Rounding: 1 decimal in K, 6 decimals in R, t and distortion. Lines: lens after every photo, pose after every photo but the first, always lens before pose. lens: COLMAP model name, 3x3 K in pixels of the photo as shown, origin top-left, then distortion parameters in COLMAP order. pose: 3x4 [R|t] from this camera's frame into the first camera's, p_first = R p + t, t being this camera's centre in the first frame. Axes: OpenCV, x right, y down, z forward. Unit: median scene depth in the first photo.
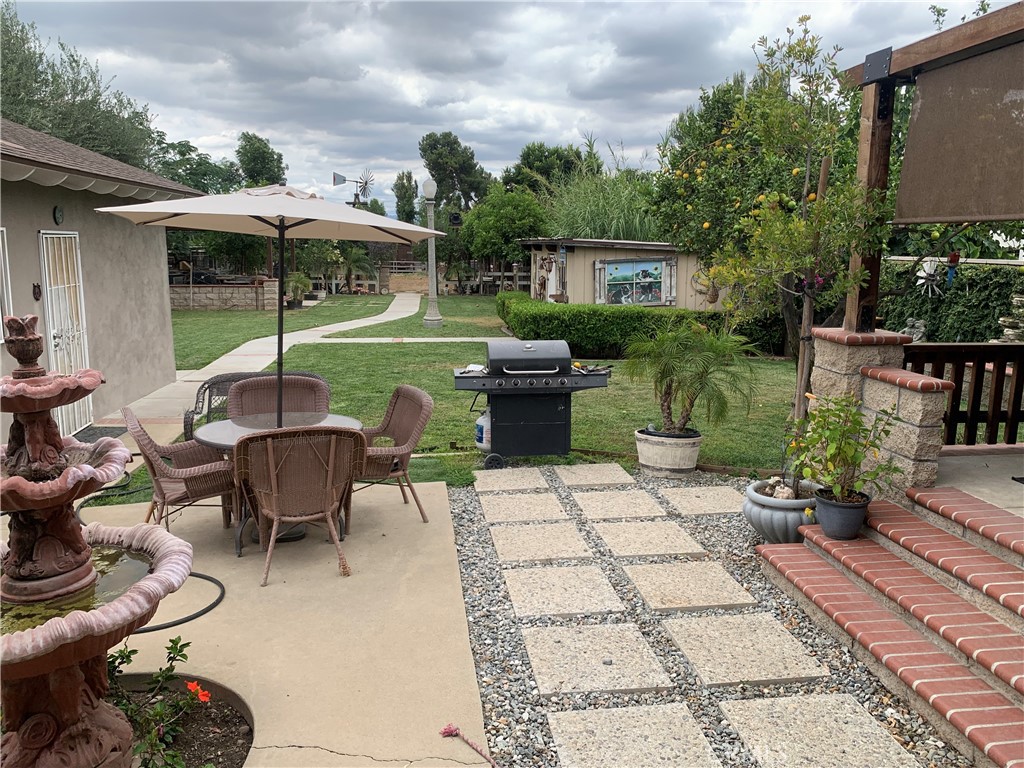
lens RADIAL K [[775.0, 0, 507.1], [0, 775.0, 385.3], [0, 0, 1]] dist [0.007267, -0.019672]
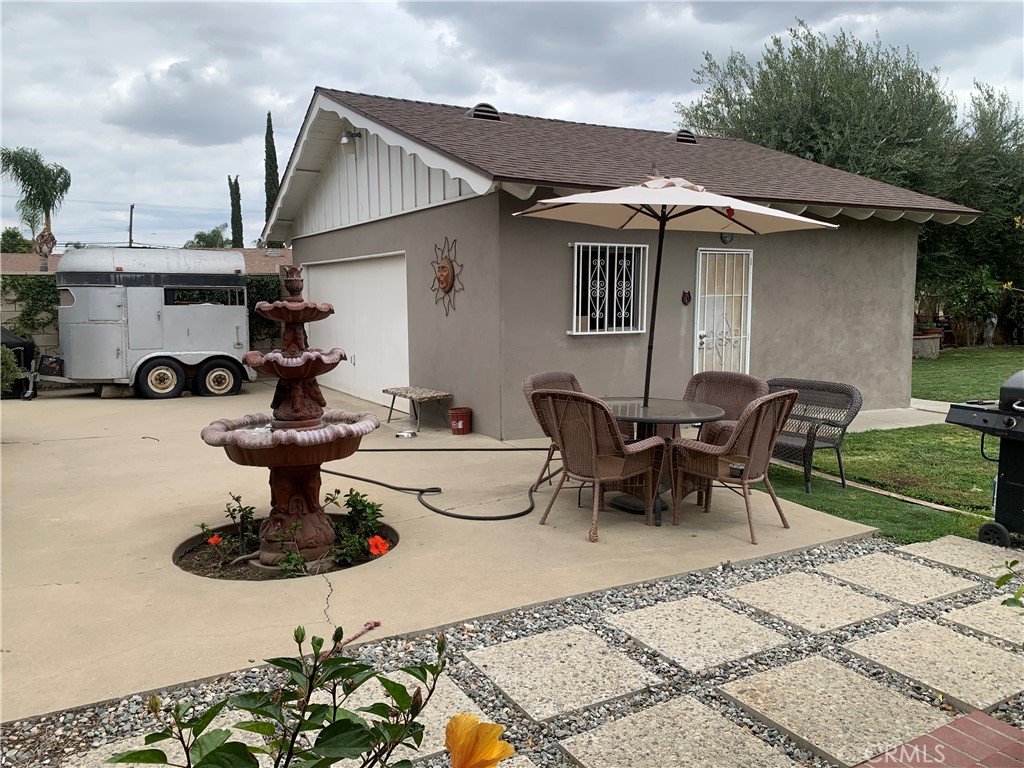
lens RADIAL K [[775.0, 0, 506.3], [0, 775.0, 387.6], [0, 0, 1]] dist [0.007267, -0.019672]
pose [[0.373042, 0.108903, -0.921401, 0.579466], [-0.162932, 0.985344, 0.050495, 0.004627], [0.913396, 0.131289, 0.385319, 0.386082]]
